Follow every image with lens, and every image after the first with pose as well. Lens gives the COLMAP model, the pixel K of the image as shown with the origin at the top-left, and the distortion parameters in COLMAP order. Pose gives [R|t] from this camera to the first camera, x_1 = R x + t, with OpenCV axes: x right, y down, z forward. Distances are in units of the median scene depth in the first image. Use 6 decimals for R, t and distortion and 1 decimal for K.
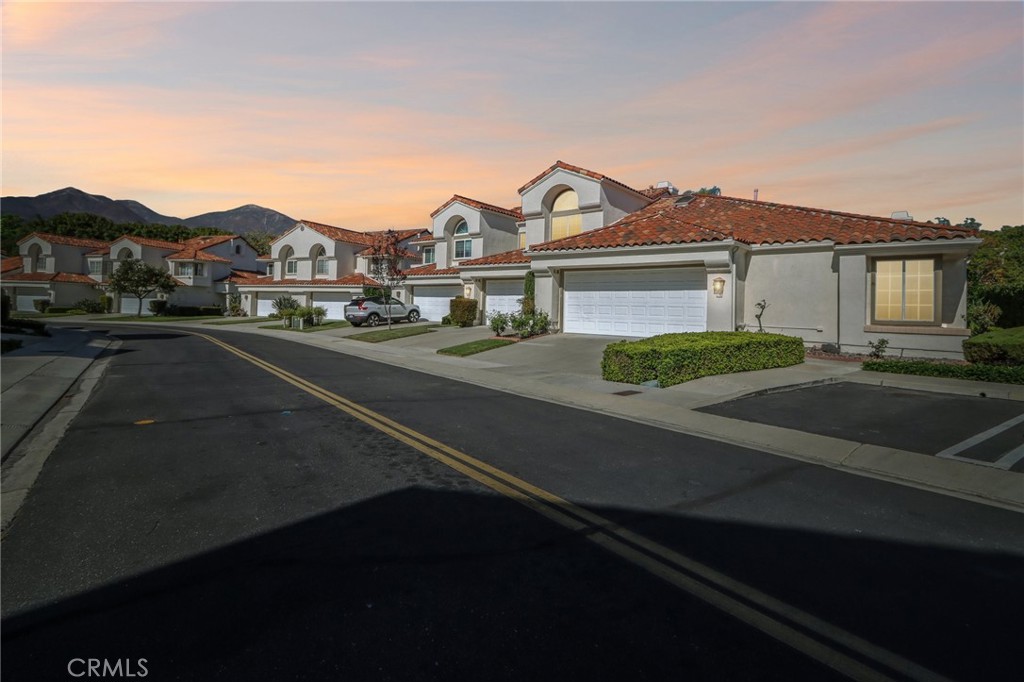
lens RADIAL K [[470.3, 0, 512.0], [0, 470.3, 341.0], [0, 0, 1]] dist [0.000312, -0.000440]
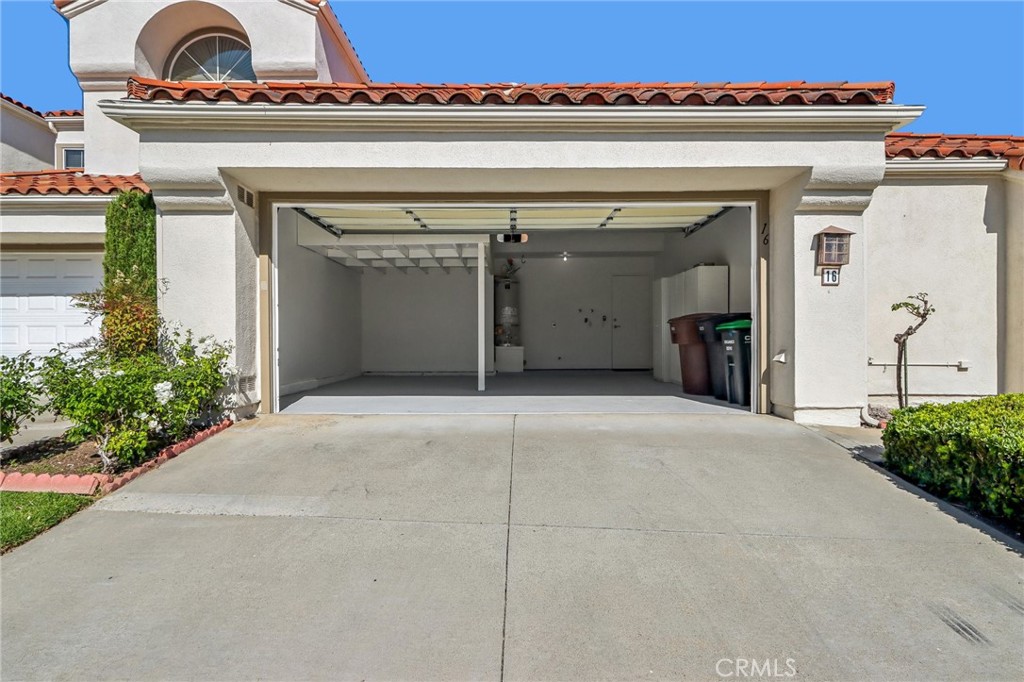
lens RADIAL K [[609.6, 0, 512.0], [0, 609.6, 341.0], [0, 0, 1]] dist [0.000155, 0.000184]
pose [[0.788509, -0.028444, 0.614365, -0.006019], [0.061714, 0.997547, -0.033022, -0.041494], [-0.611919, 0.063953, 0.788331, 0.627913]]
